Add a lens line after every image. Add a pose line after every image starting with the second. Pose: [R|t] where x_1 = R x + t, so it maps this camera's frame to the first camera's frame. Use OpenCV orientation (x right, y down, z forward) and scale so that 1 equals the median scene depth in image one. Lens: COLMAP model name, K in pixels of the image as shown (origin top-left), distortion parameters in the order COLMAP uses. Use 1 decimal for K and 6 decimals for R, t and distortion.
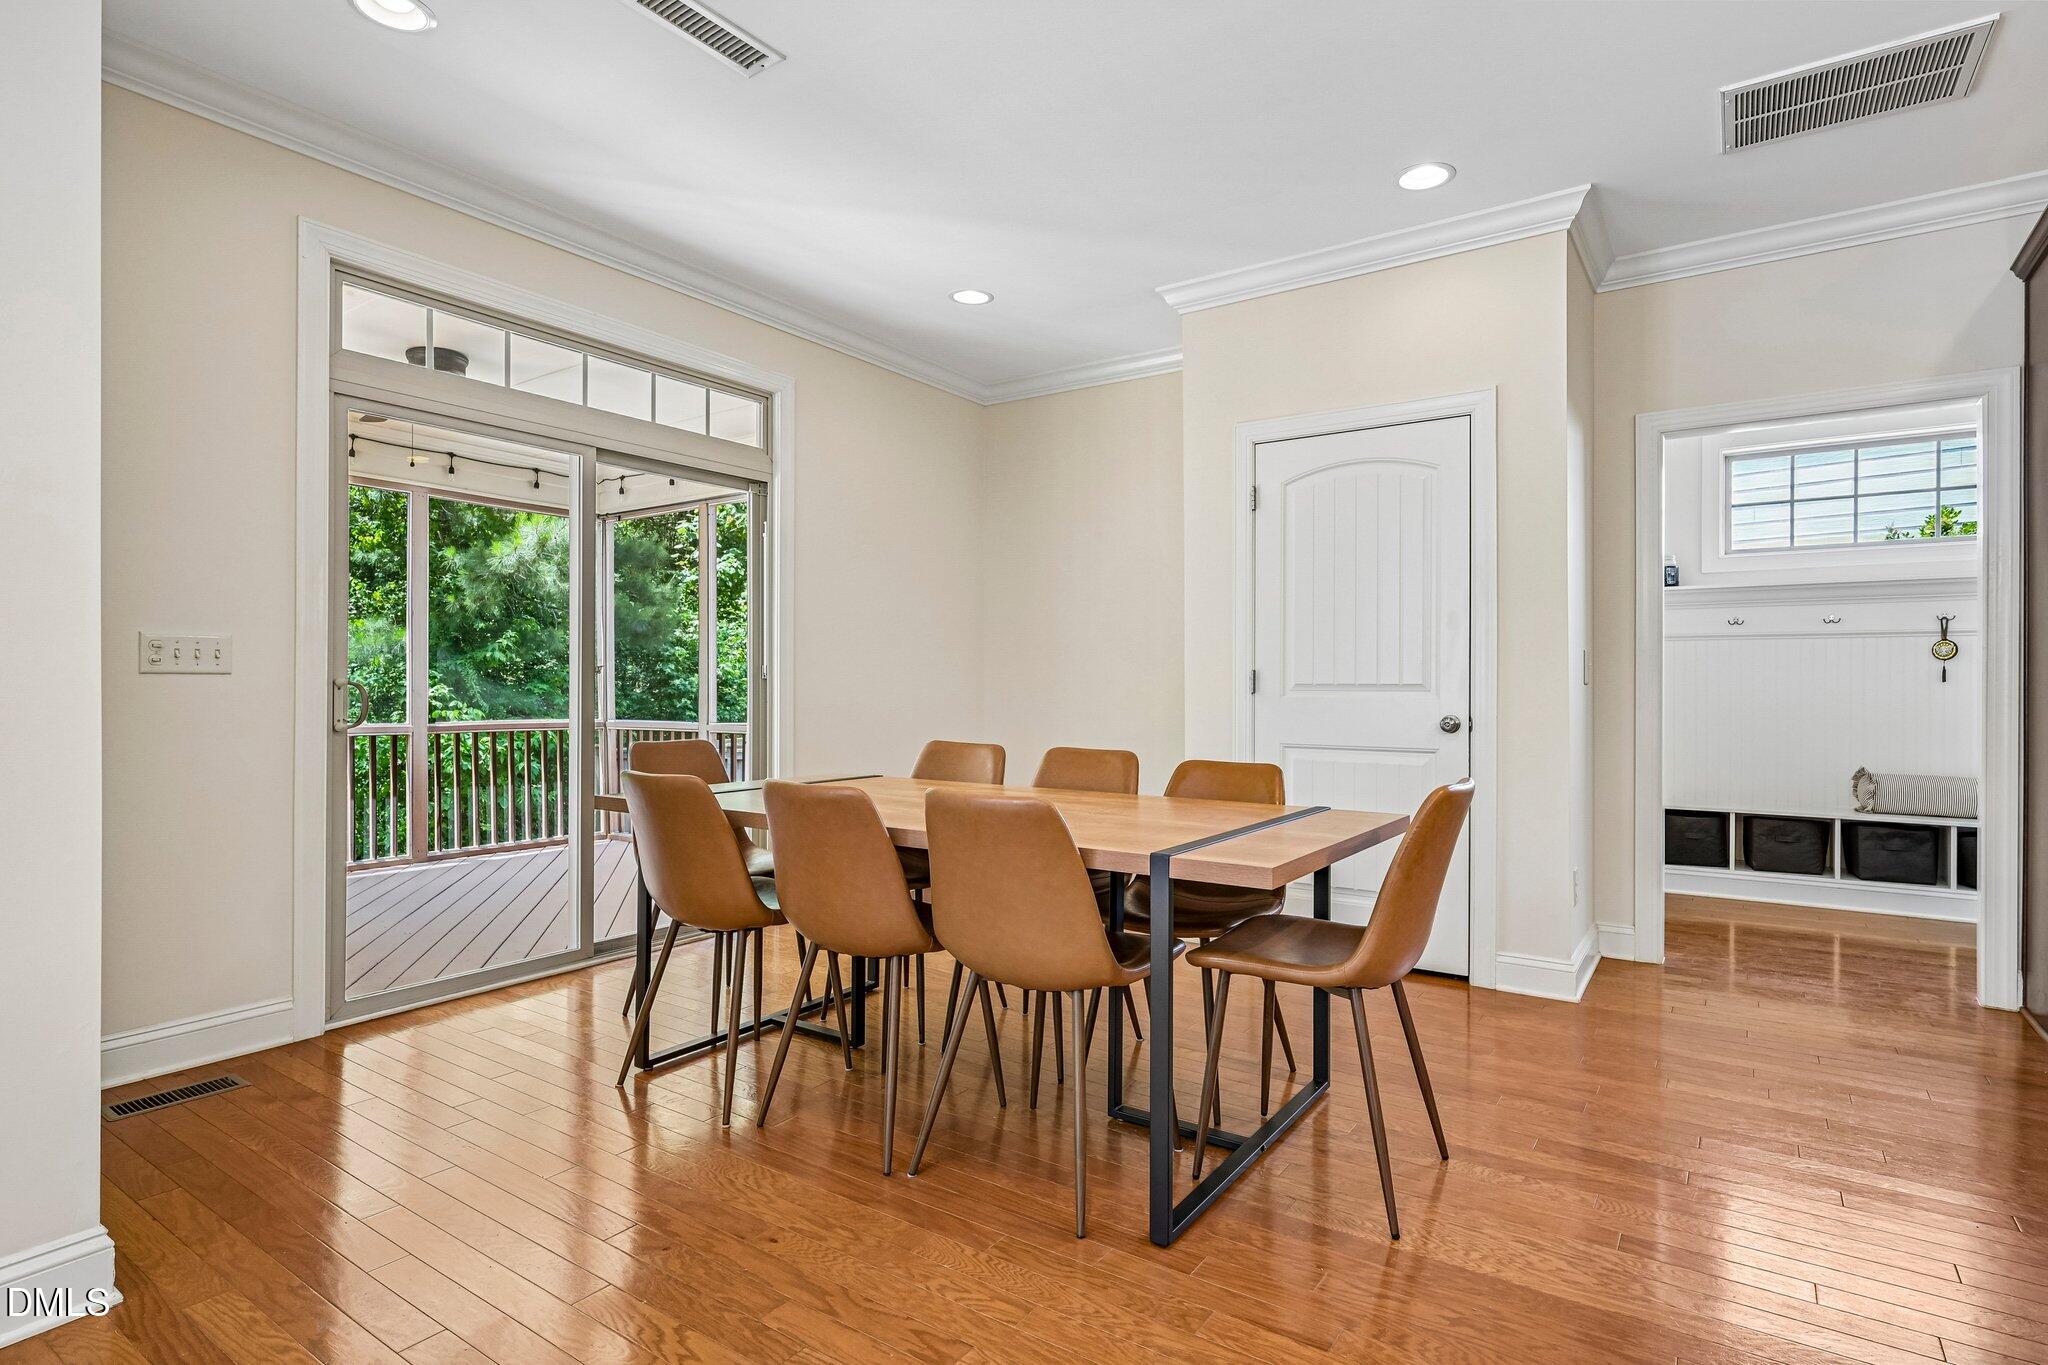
lens RADIAL K [[1028.8, 0, 1034.3], [0, 1028.8, 678.7], [0, 0, 1]] dist [0.001199, 0.001005]
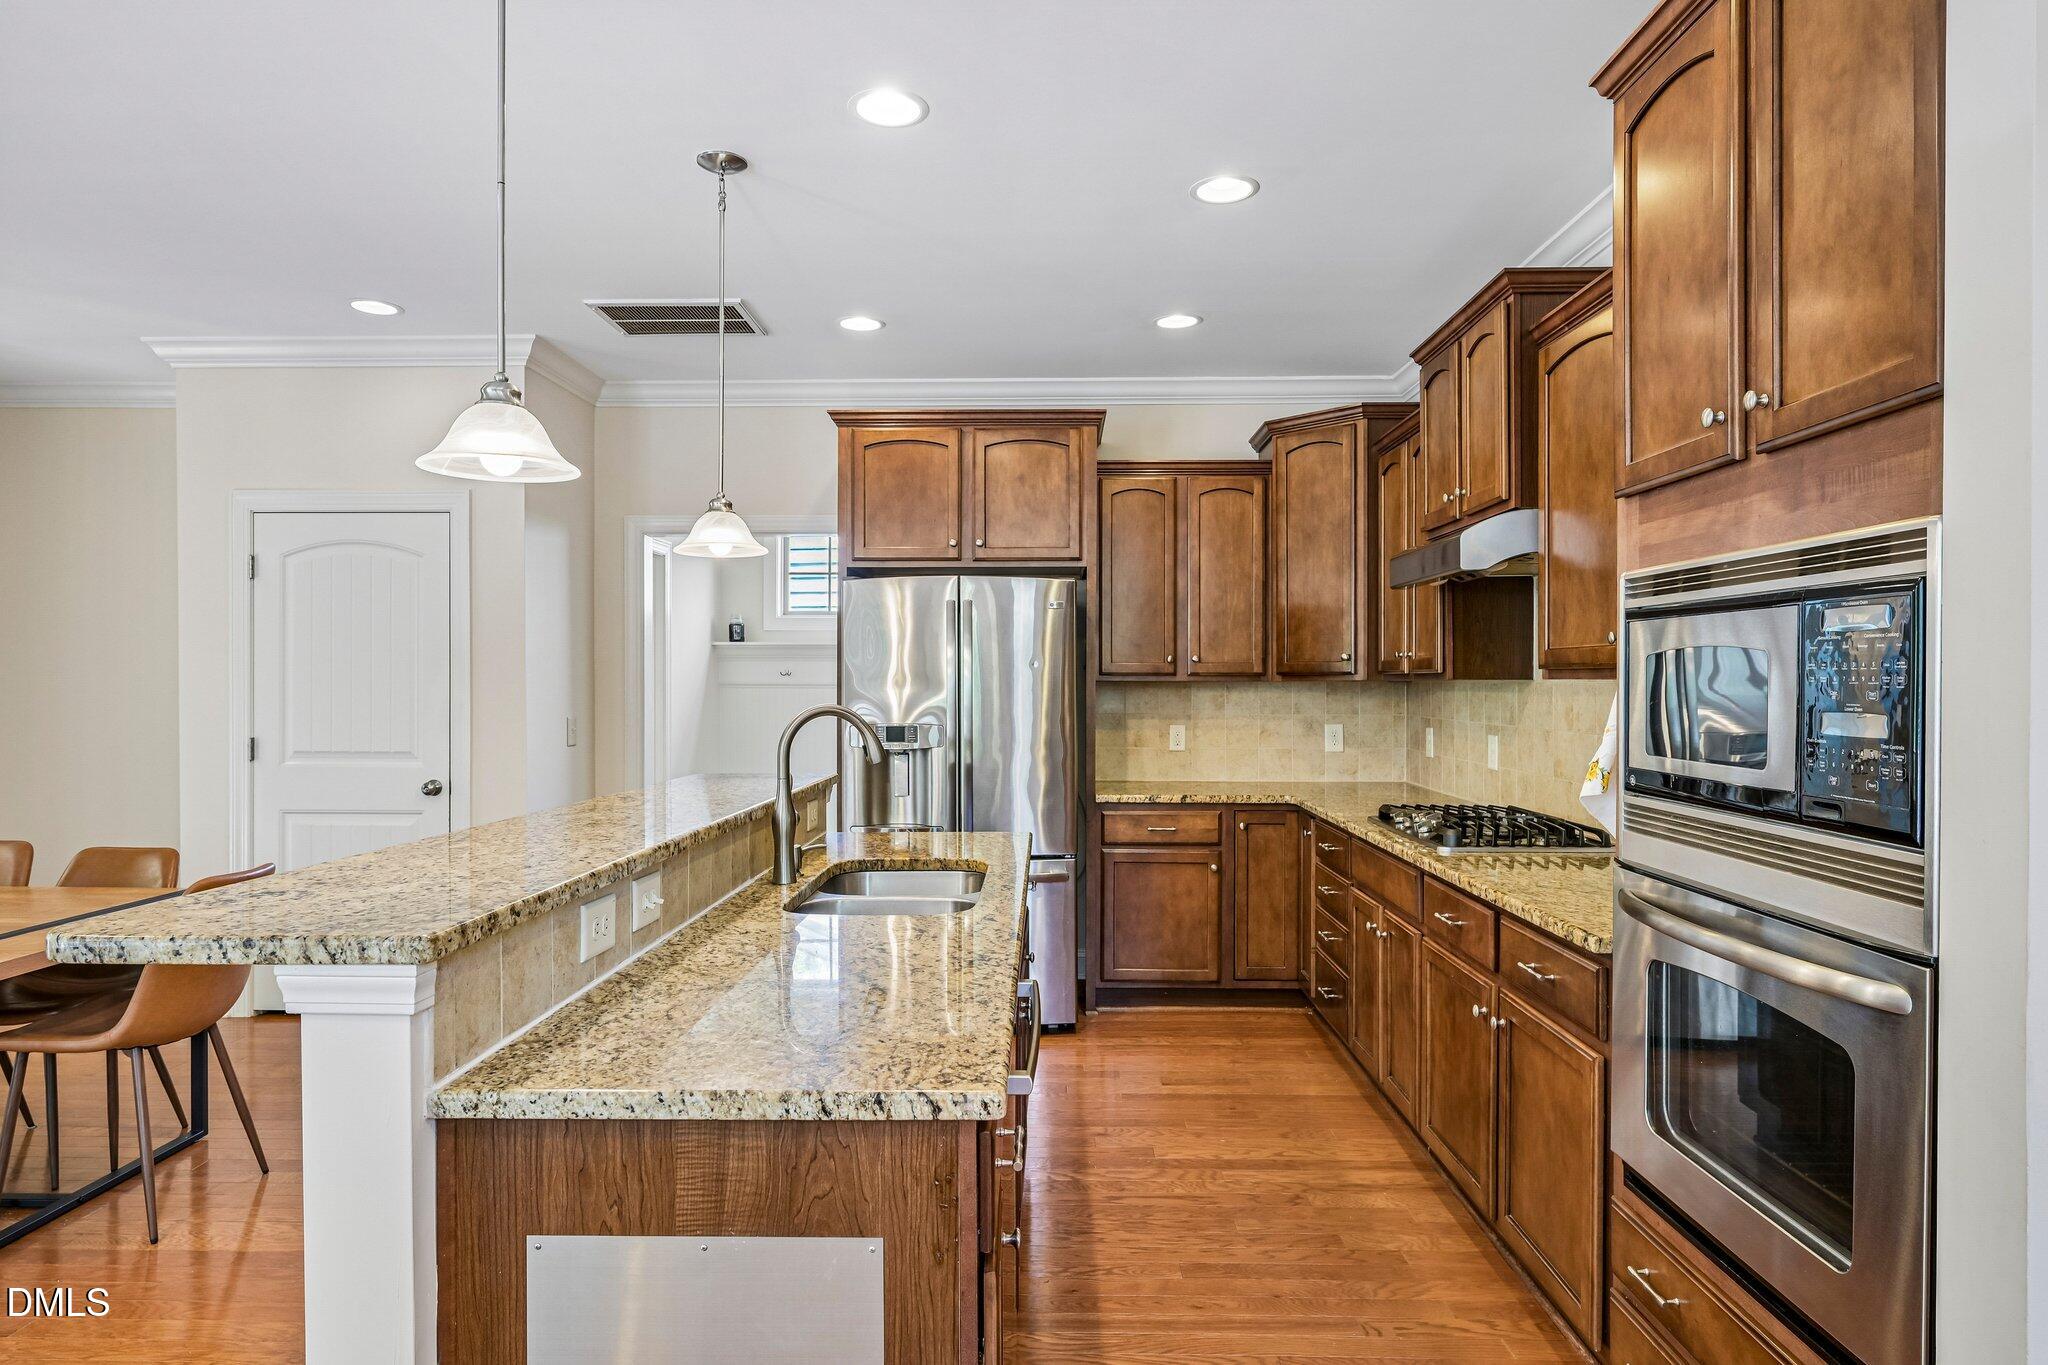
lens RADIAL K [[1171.3, 0, 1030.9], [0, 1171.3, 682.2], [0, 0, 1]] dist [-0.011942, -0.000089]
pose [[0.835015, -0.003433, 0.550217, 0.208303], [-0.001340, 0.999965, 0.008274, -0.068627], [-0.550226, -0.007646, 0.834981, -0.343831]]
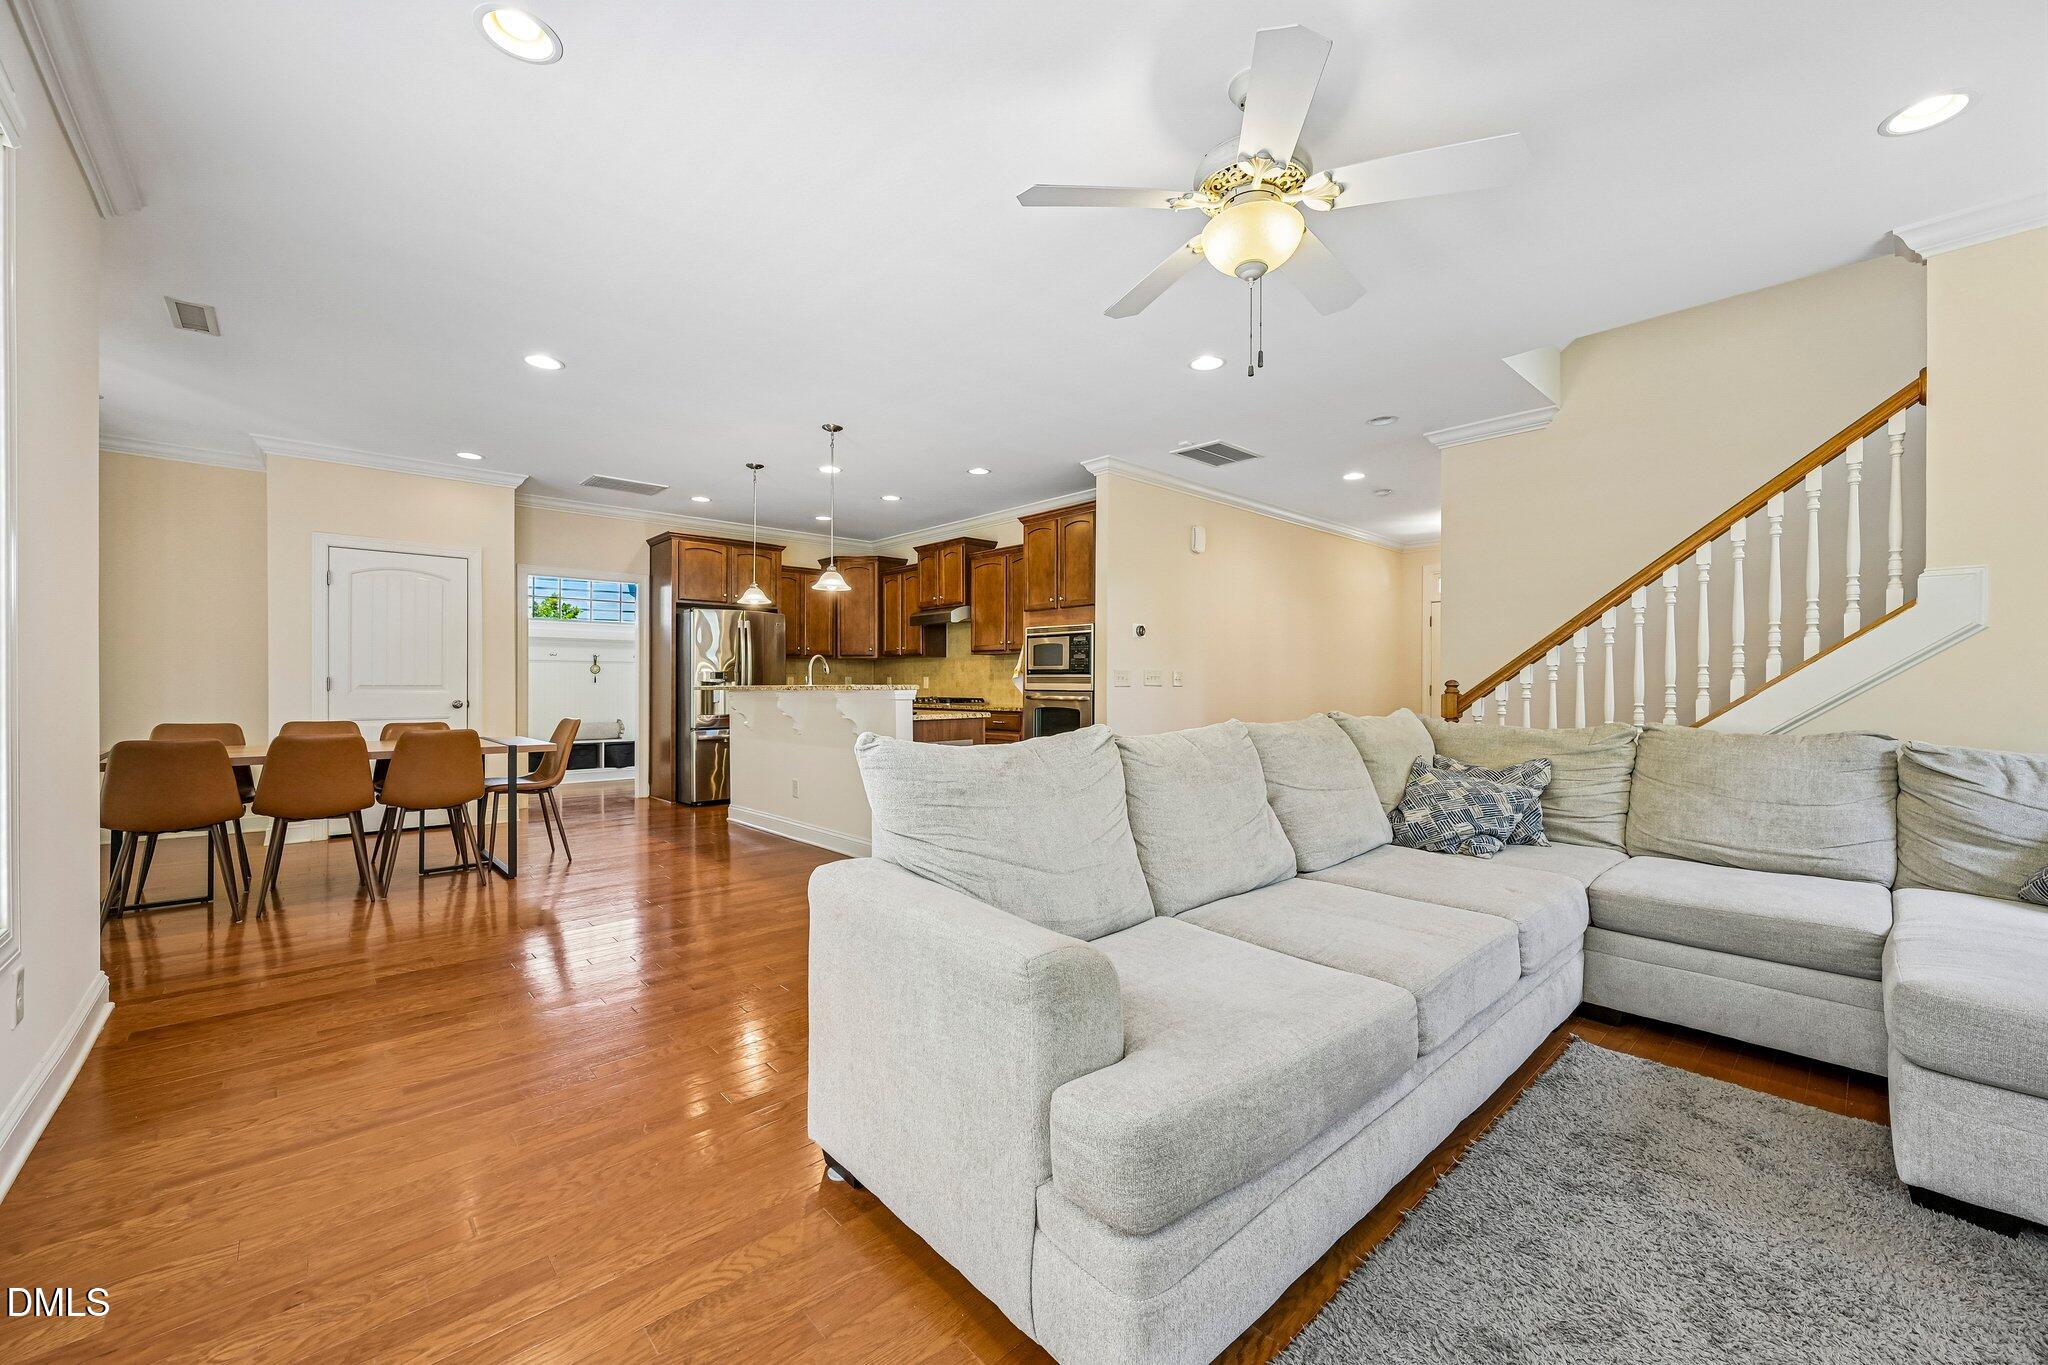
lens RADIAL K [[817.4, 0, 1012.4], [0, 817.4, 686.3], [0, 0, 1]] dist [-0.003048, 0.000620]
pose [[0.237498, -0.006460, 0.971367, -0.793734], [-0.009074, 0.999920, 0.008869, -0.014861], [-0.971346, -0.010920, 0.237420, -0.419214]]
